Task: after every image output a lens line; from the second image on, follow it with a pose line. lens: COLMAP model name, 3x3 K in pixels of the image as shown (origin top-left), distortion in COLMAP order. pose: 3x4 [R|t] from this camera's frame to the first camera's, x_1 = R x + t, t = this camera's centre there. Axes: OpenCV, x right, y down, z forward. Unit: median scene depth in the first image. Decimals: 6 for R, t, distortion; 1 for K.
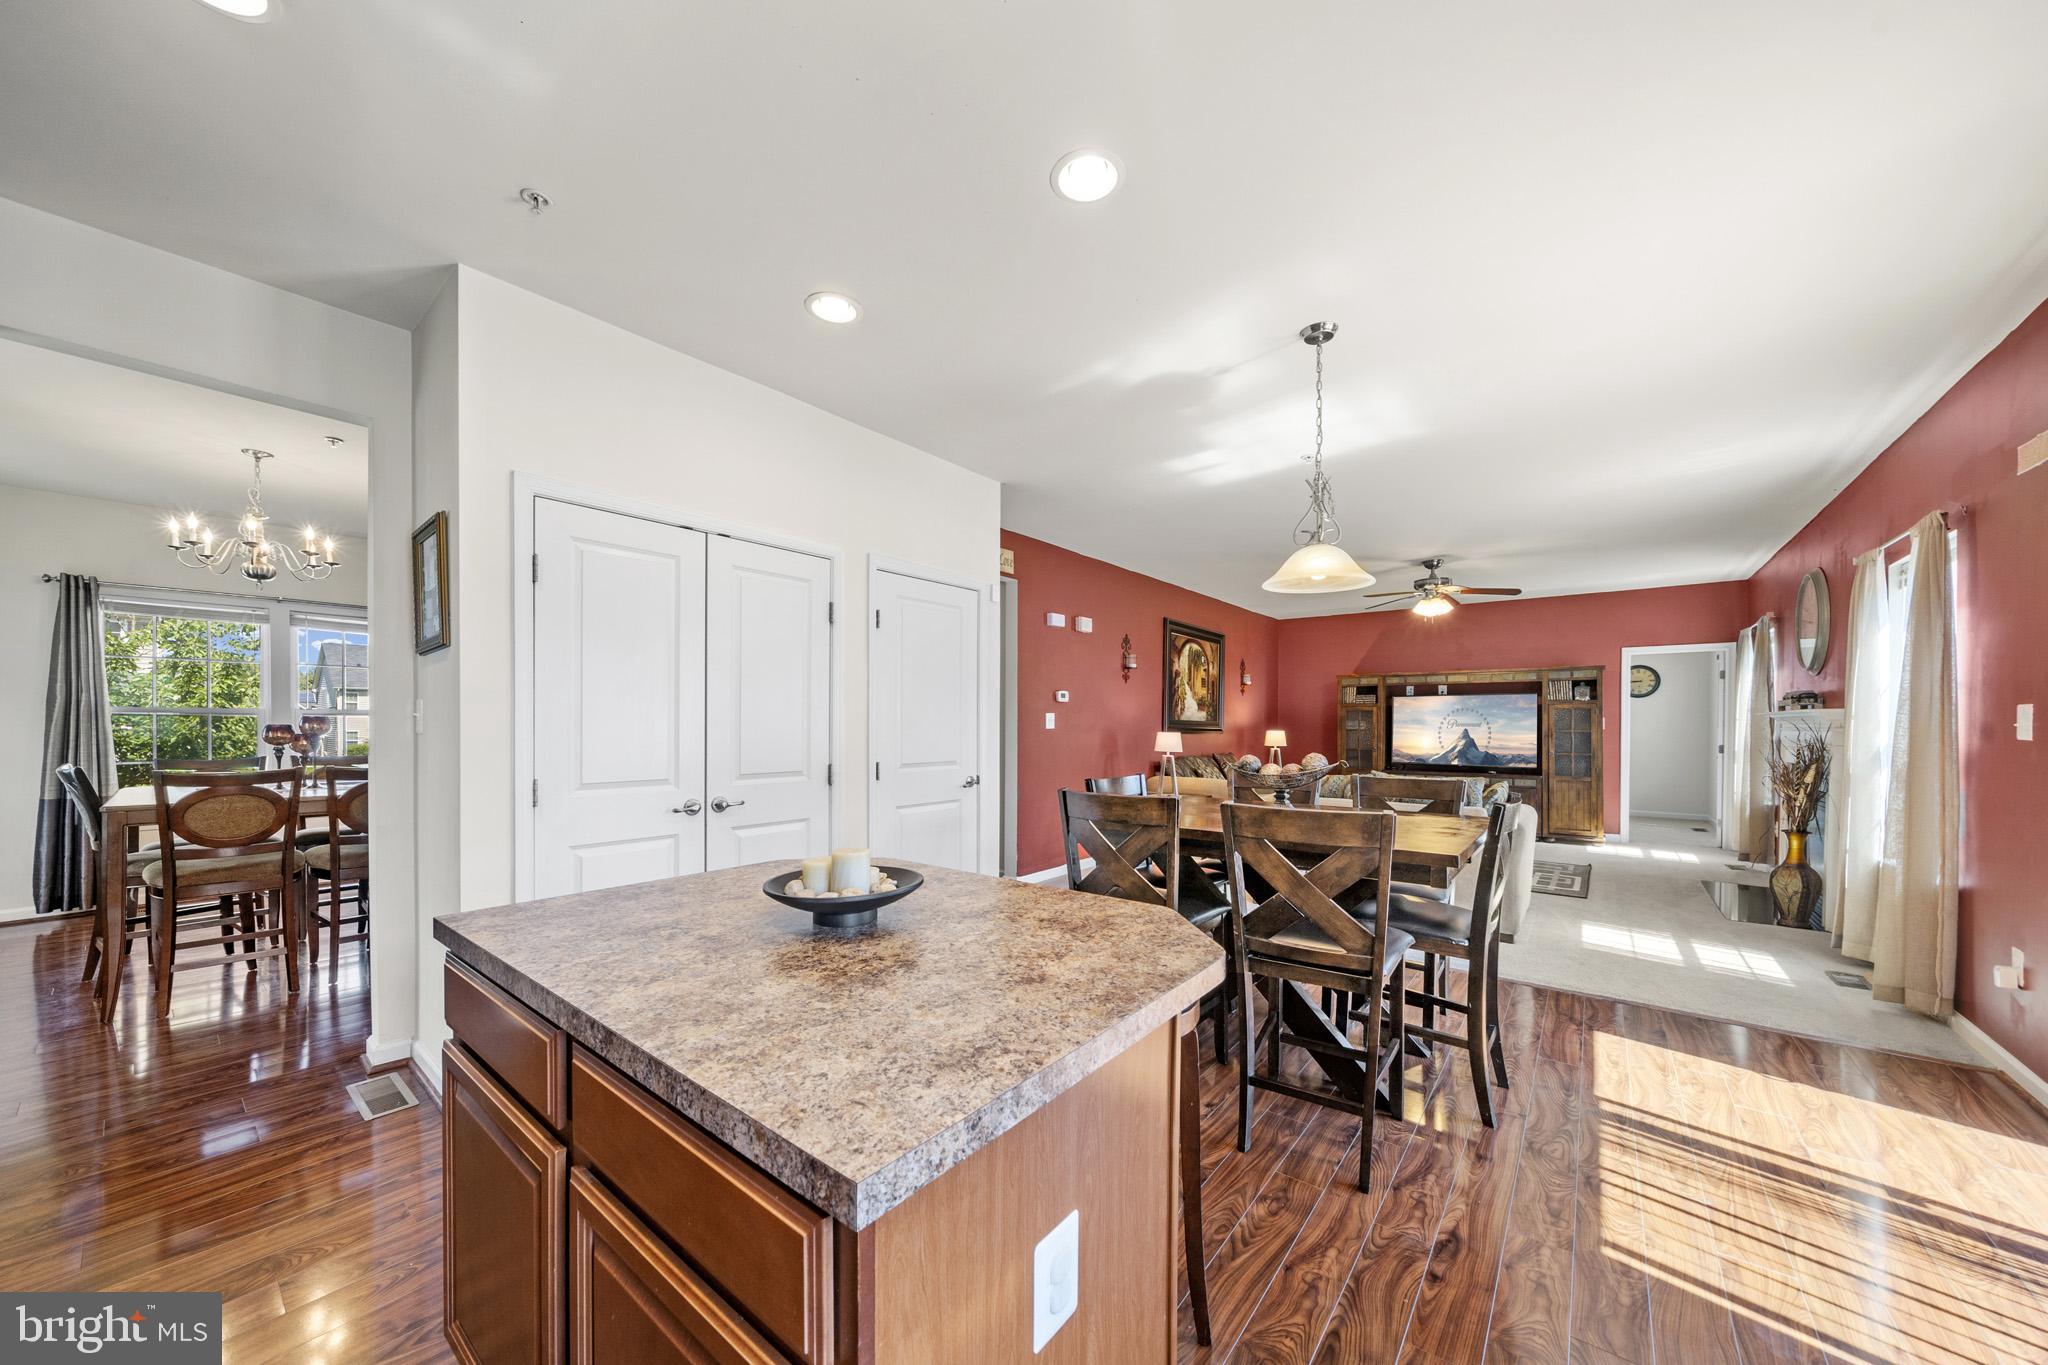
lens RADIAL K [[709.9, 0, 1016.2], [0, 709.9, 734.9], [0, 0, 1]] dist [-0.007718, -0.000011]
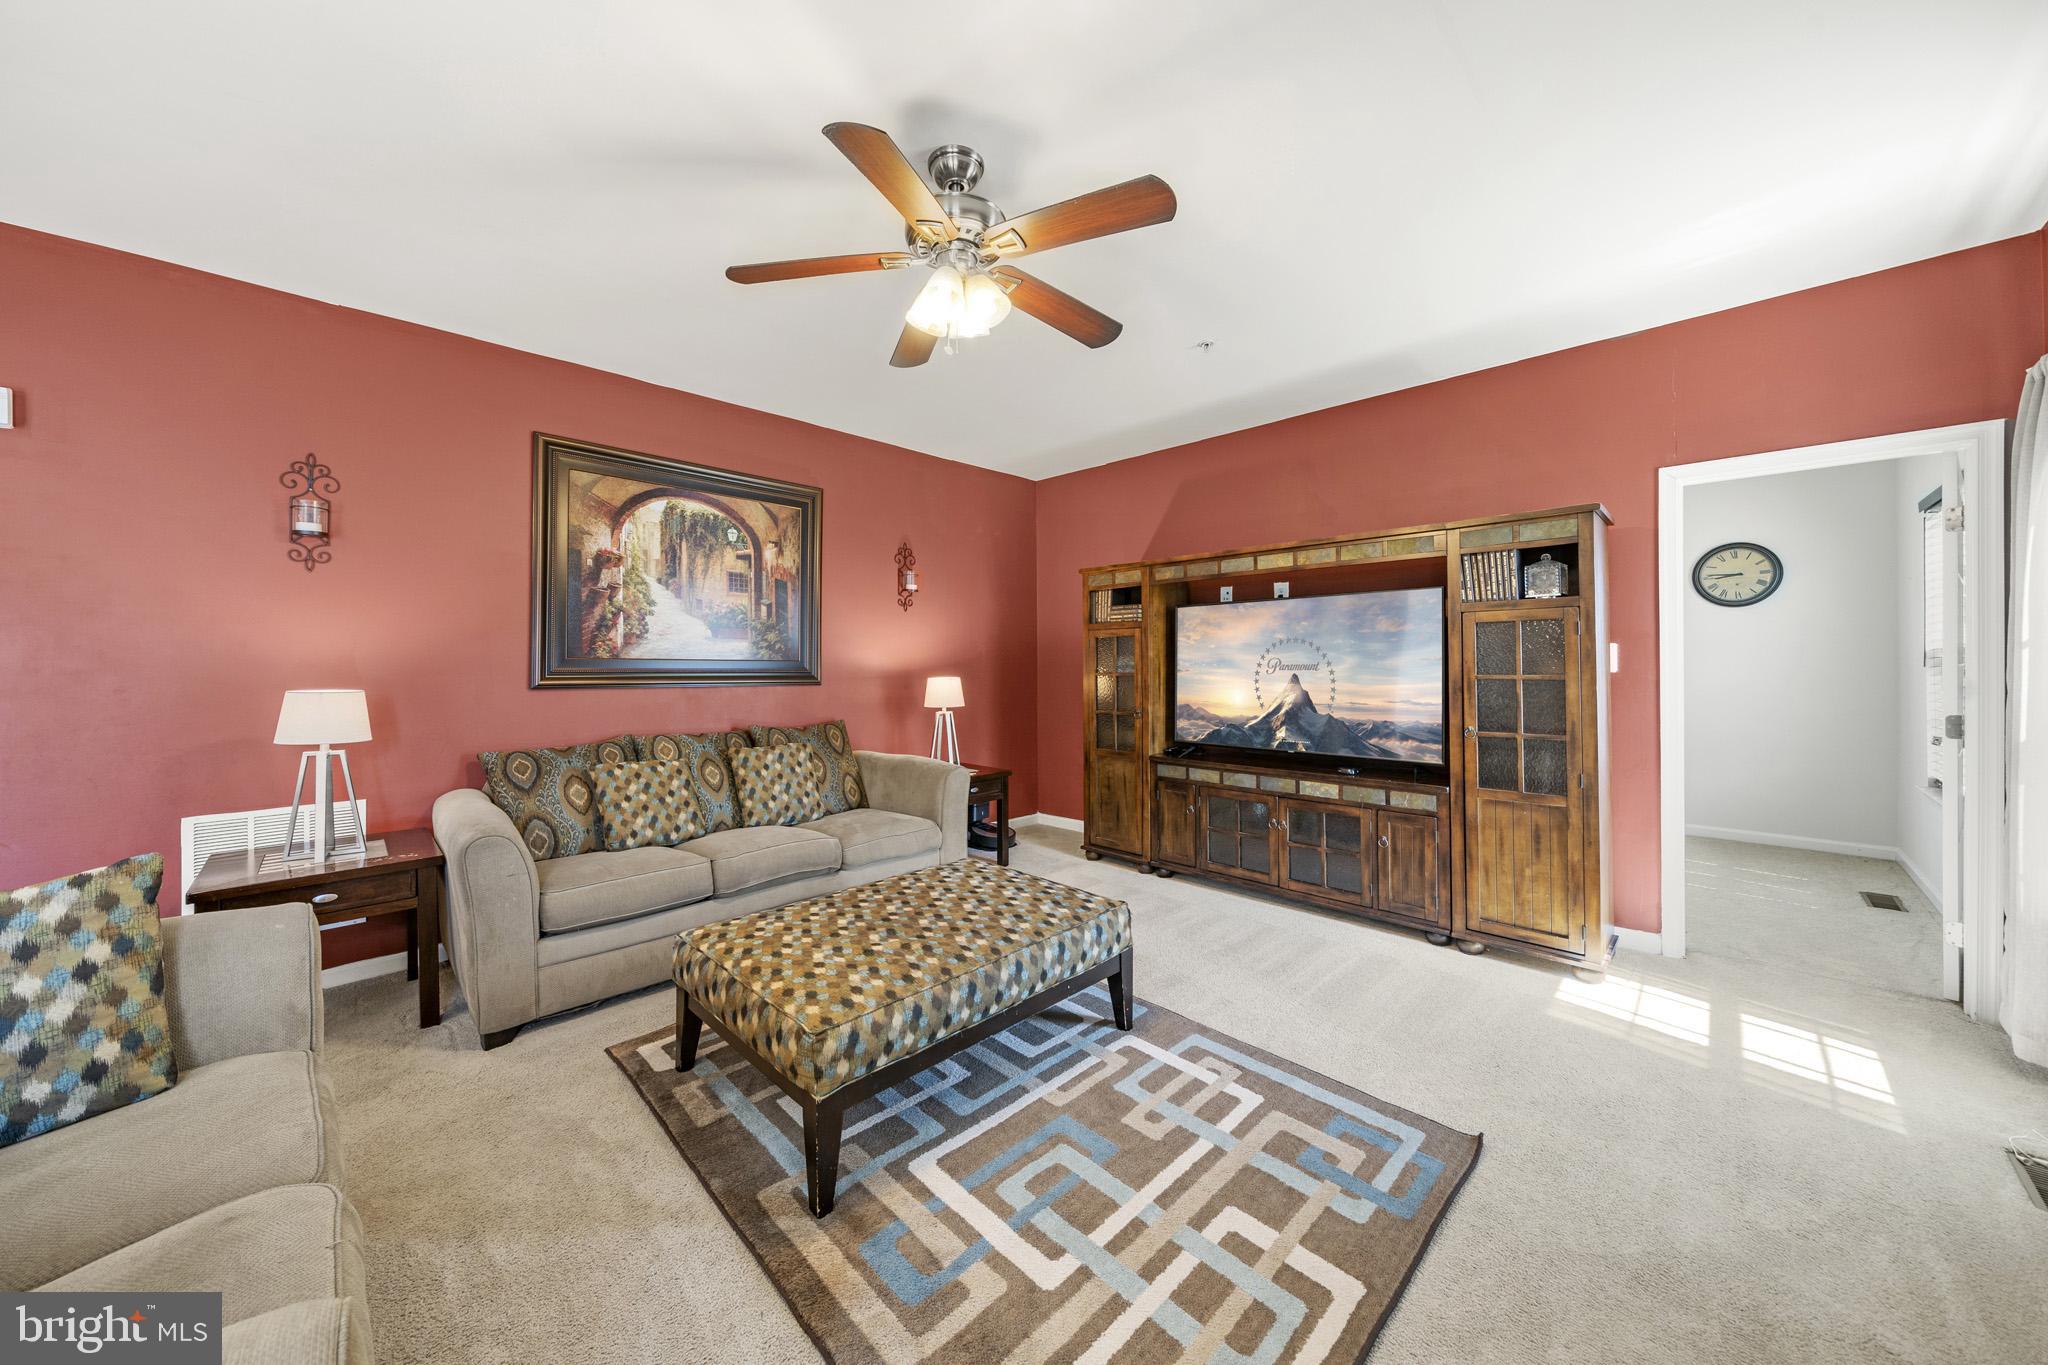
lens RADIAL K [[709.9, 0, 1021.1], [0, 709.9, 663.9], [0, 0, 1]] dist [-0.007718, -0.000011]
pose [[0.992582, -0.008769, -0.121261, 0.541784], [0.007207, 0.999885, -0.013313, -0.009058], [0.121363, 0.012340, 0.992531, 0.557781]]
